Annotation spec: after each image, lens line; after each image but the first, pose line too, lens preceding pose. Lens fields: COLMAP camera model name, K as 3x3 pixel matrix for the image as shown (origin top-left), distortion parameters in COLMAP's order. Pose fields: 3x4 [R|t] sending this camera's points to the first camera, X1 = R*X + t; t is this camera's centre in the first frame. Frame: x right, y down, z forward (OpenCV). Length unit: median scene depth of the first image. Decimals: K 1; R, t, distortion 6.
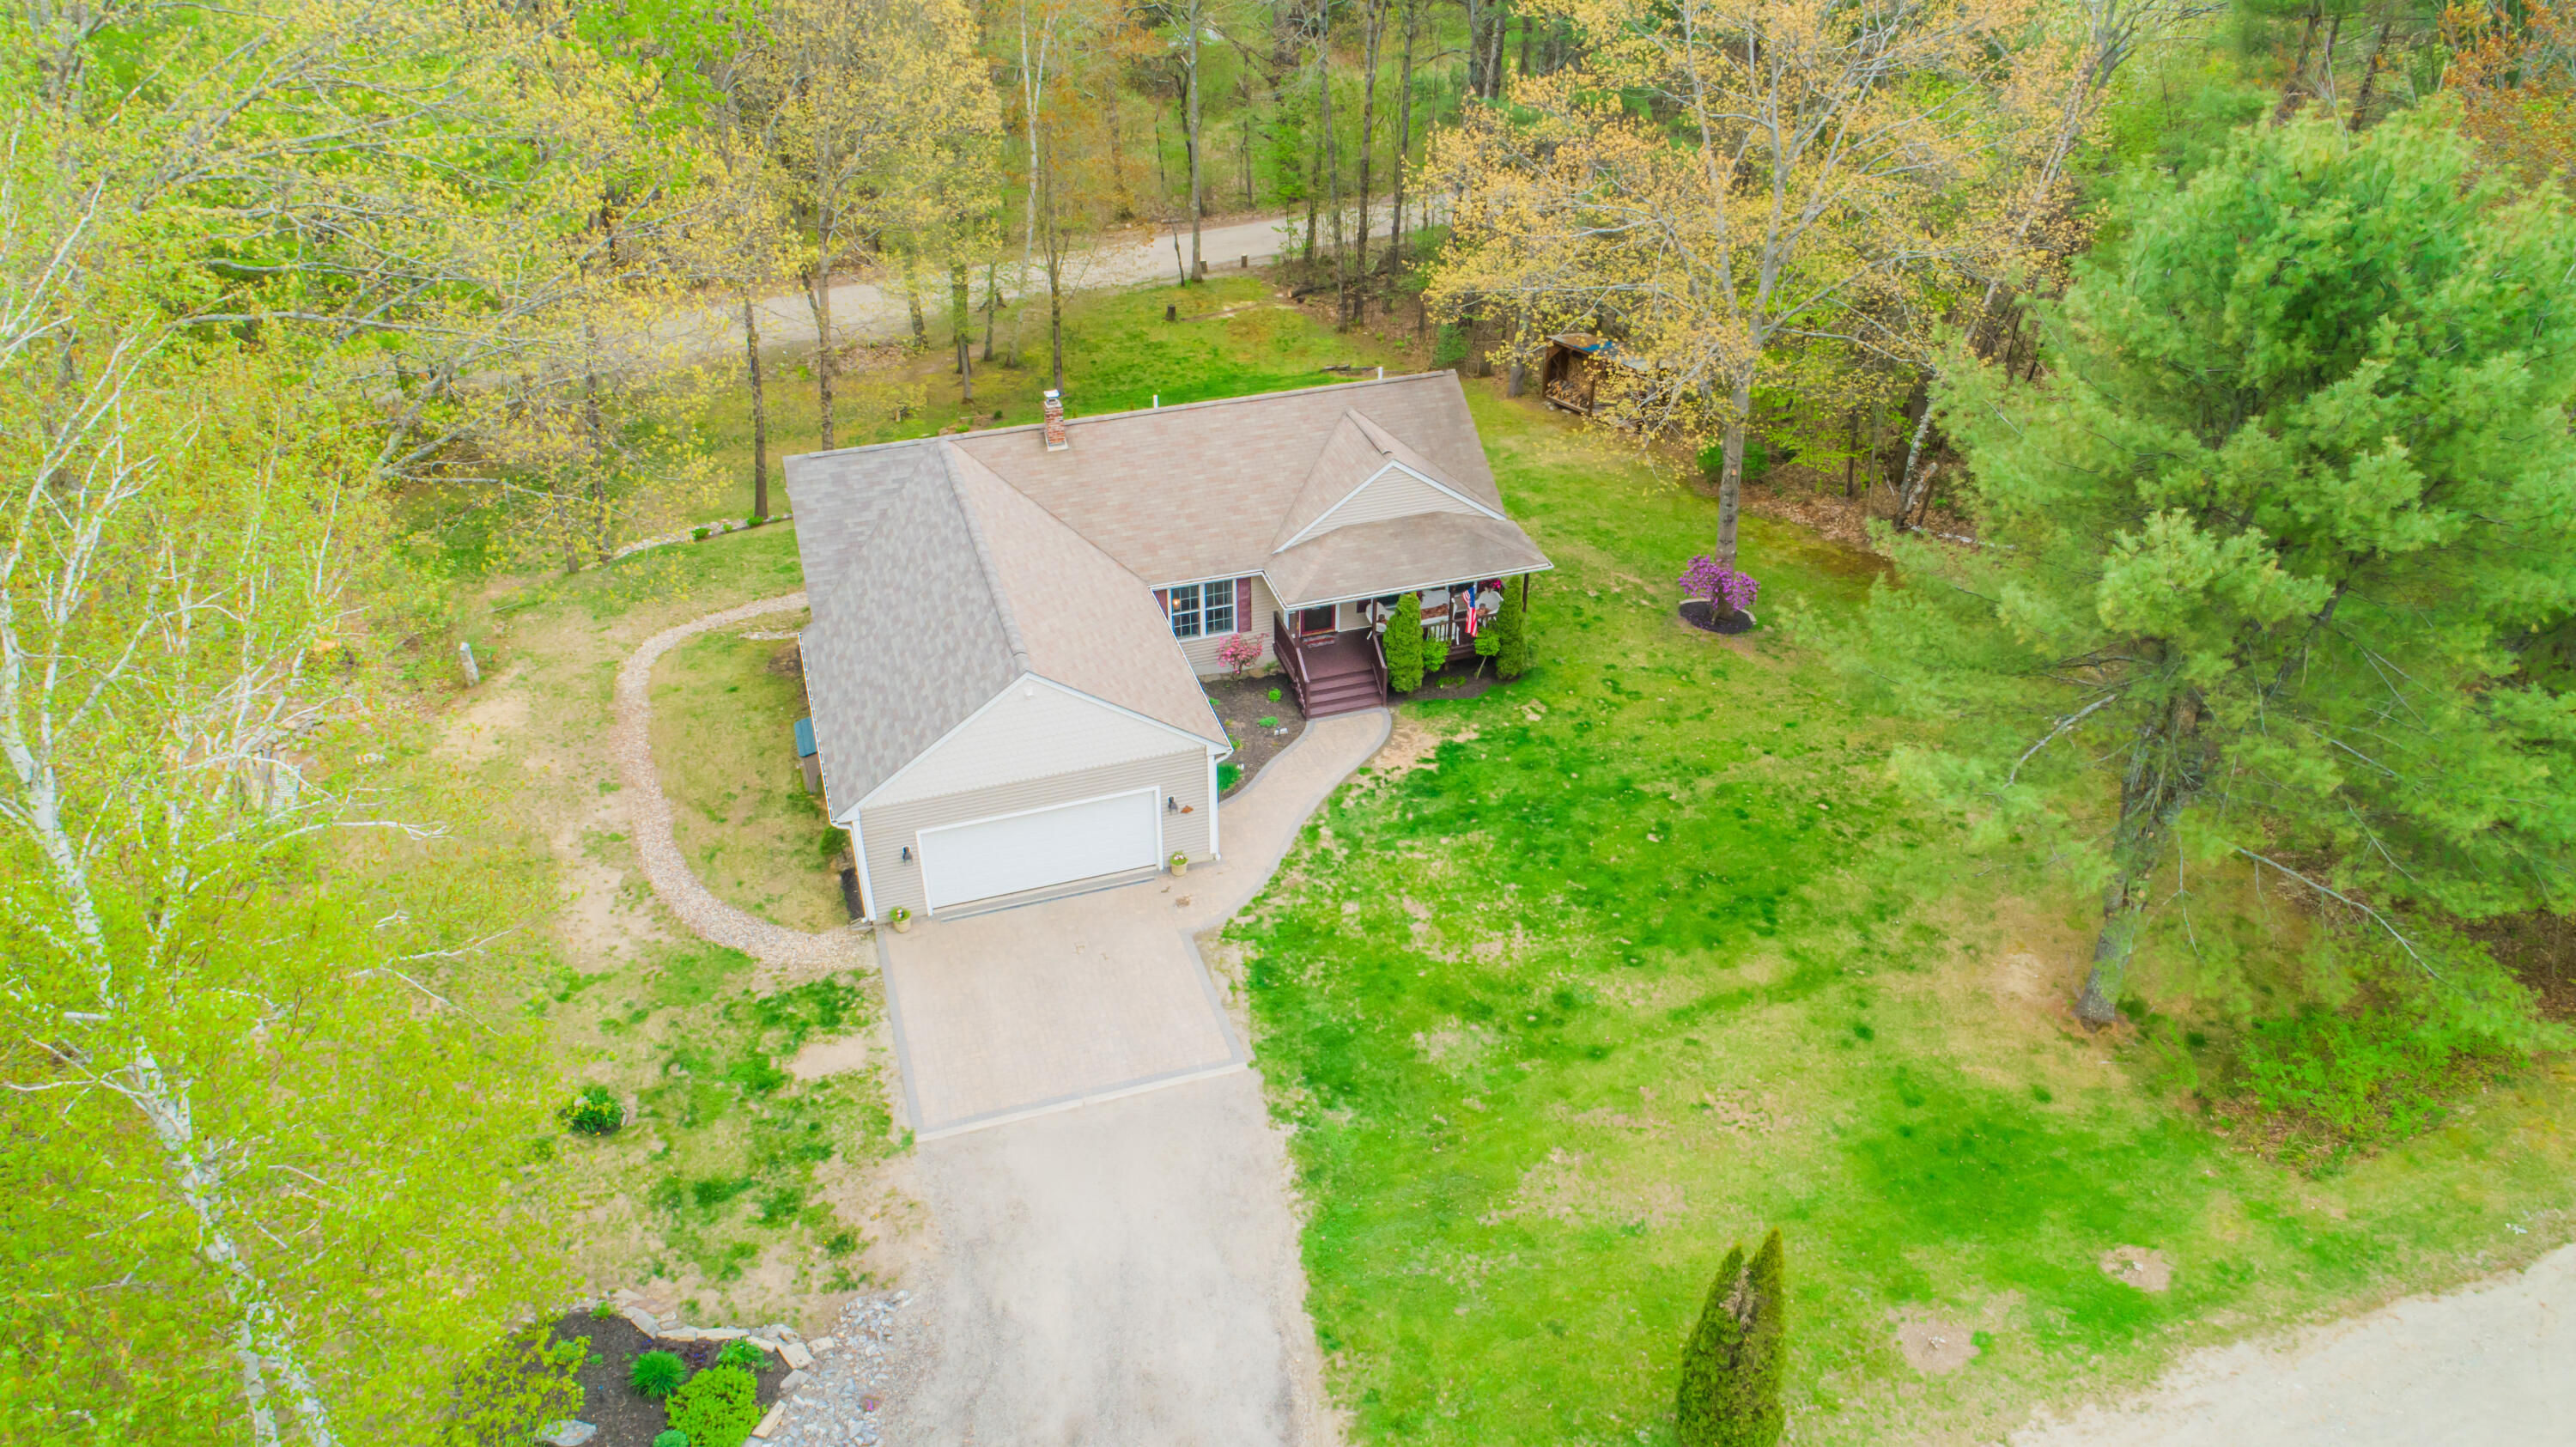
lens RADIAL K [[1743.1, 0, 1285.6], [0, 1743.1, 722.3], [0, 0, 1]] dist [-0.007177, 0.005245]
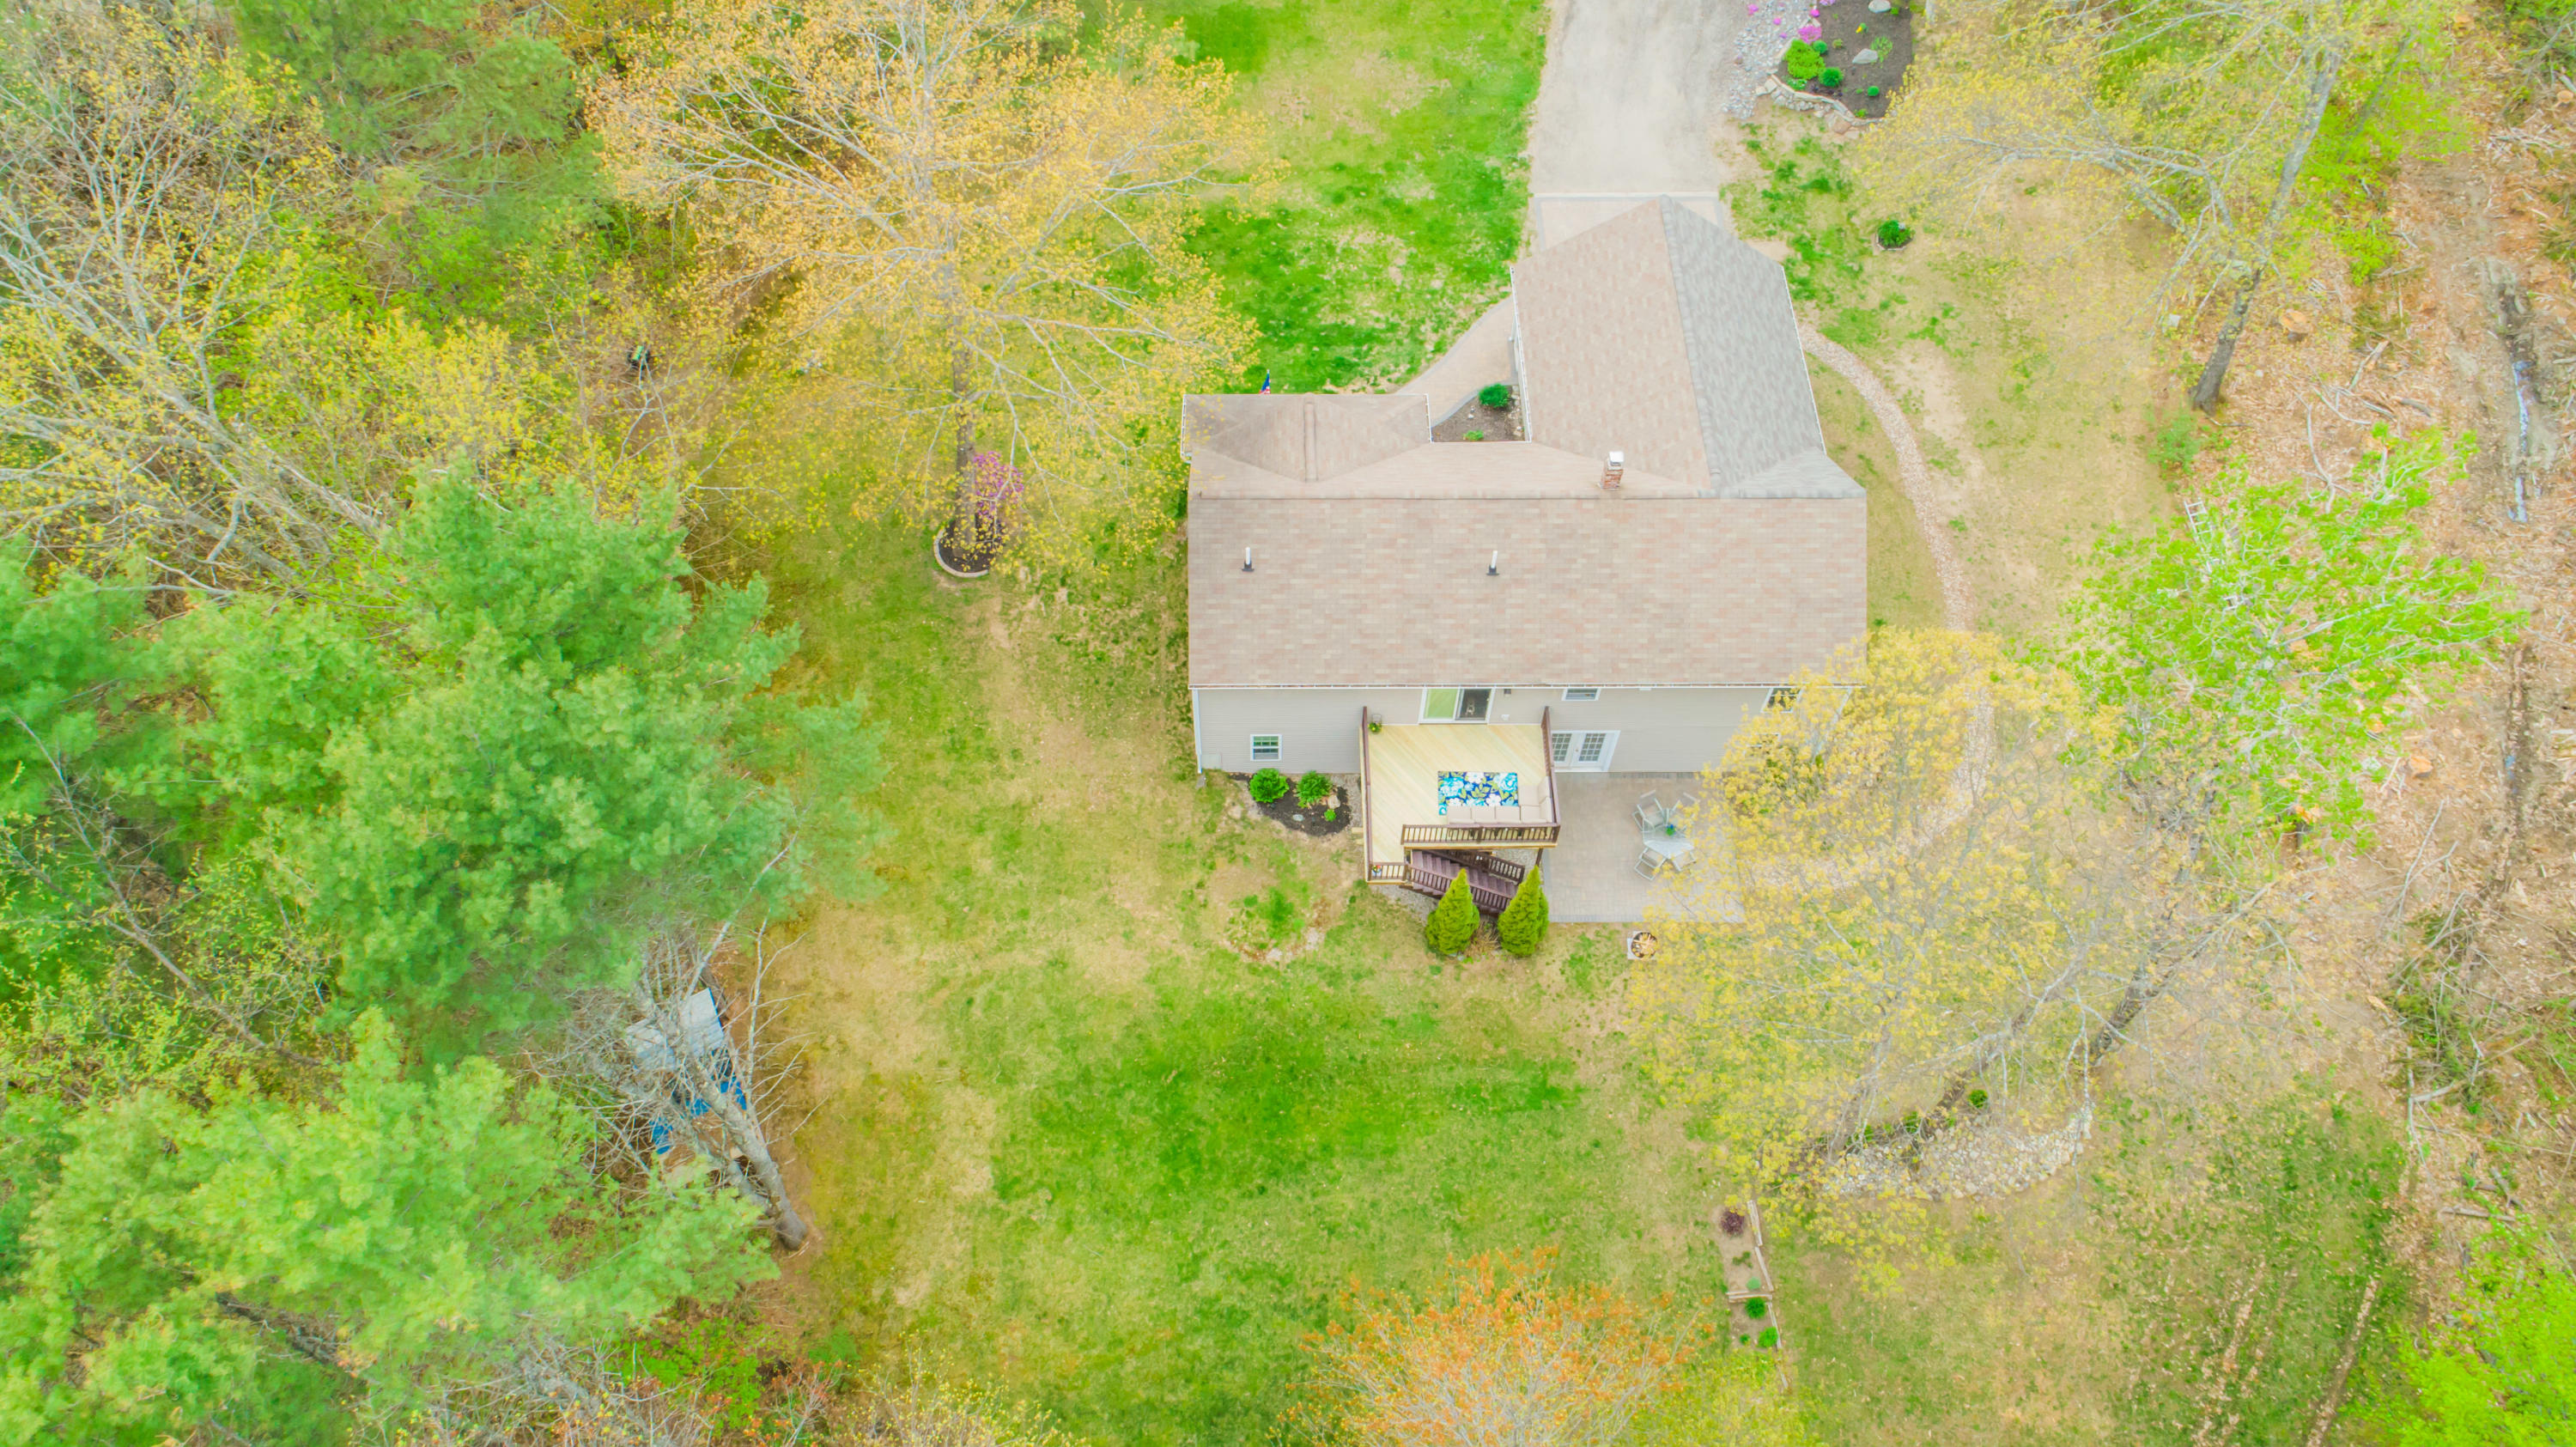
lens RADIAL K [[1781.1, 0, 1288.0], [0, 1781.1, 723.5], [0, 0, 1]] dist [-0.005513, 0.001952]
pose [[-0.955320, -0.255440, 0.148707, -0.174063], [0.156085, -0.008742, 0.987705, -1.504632], [-0.250999, 0.966785, 0.048222, 1.368467]]
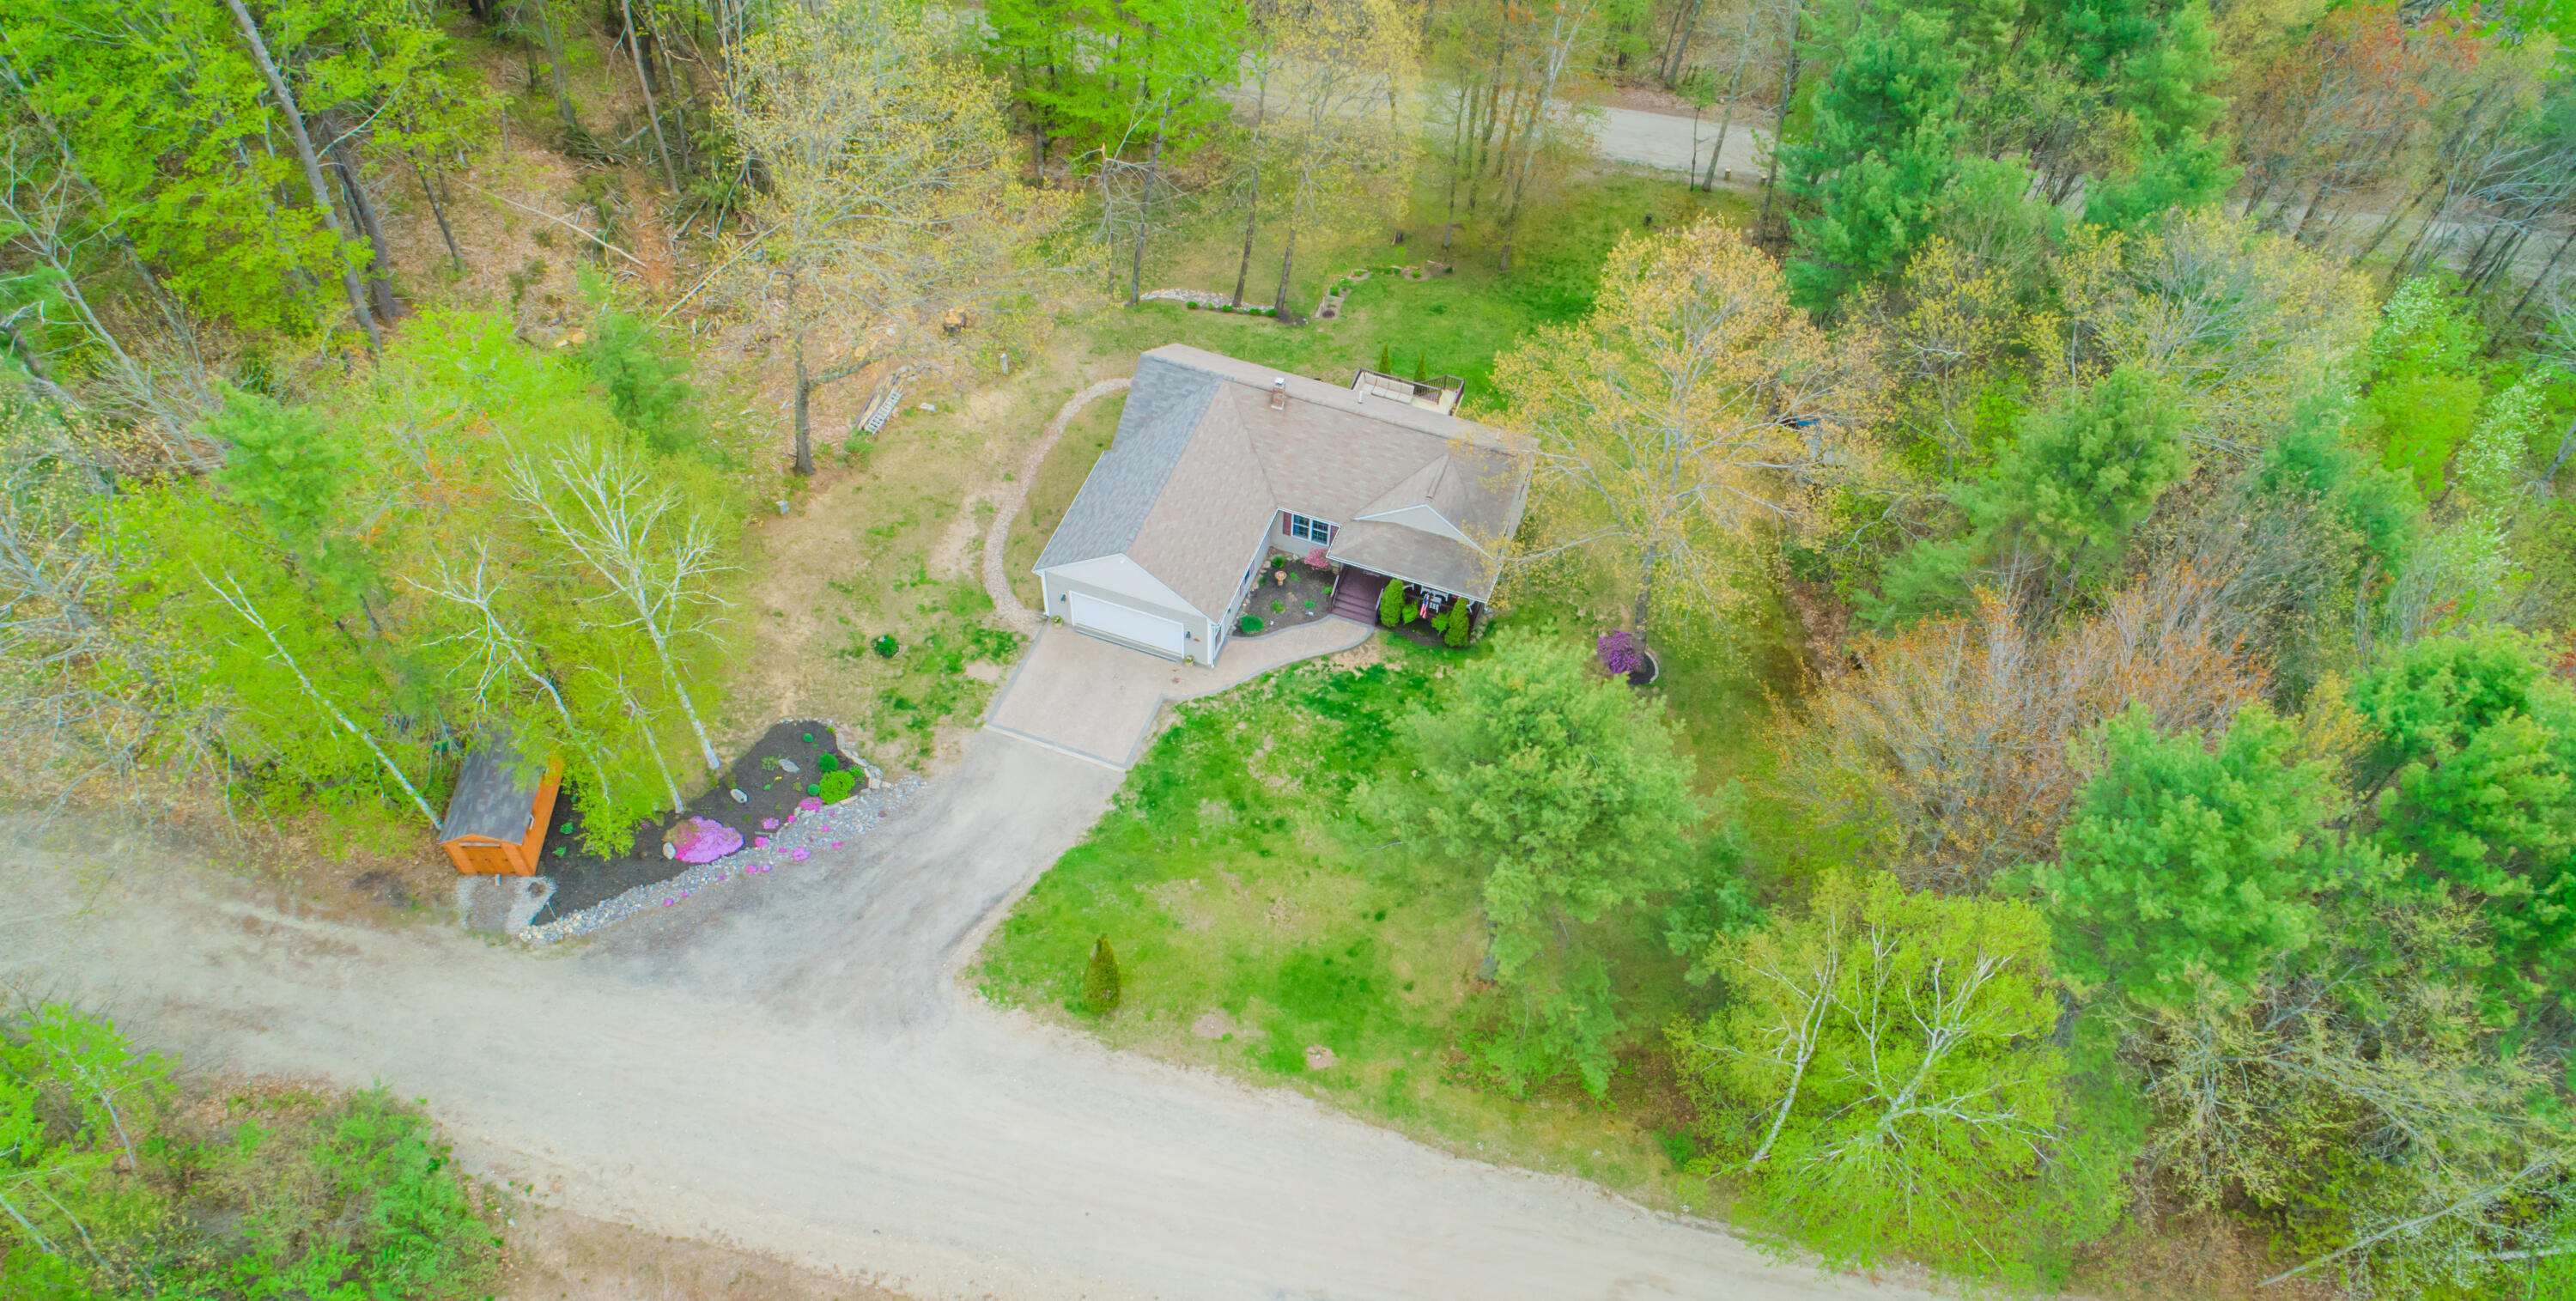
lens RADIAL K [[1745.5, 0, 1286.3], [0, 1745.5, 726.0], [0, 0, 1]] dist [-0.005501, -0.000507]
pose [[0.794273, 0.499634, -0.345683, 0.766429], [-0.369096, 0.848749, 0.378673, -0.662250], [0.482596, -0.173179, 0.858551, -0.654920]]
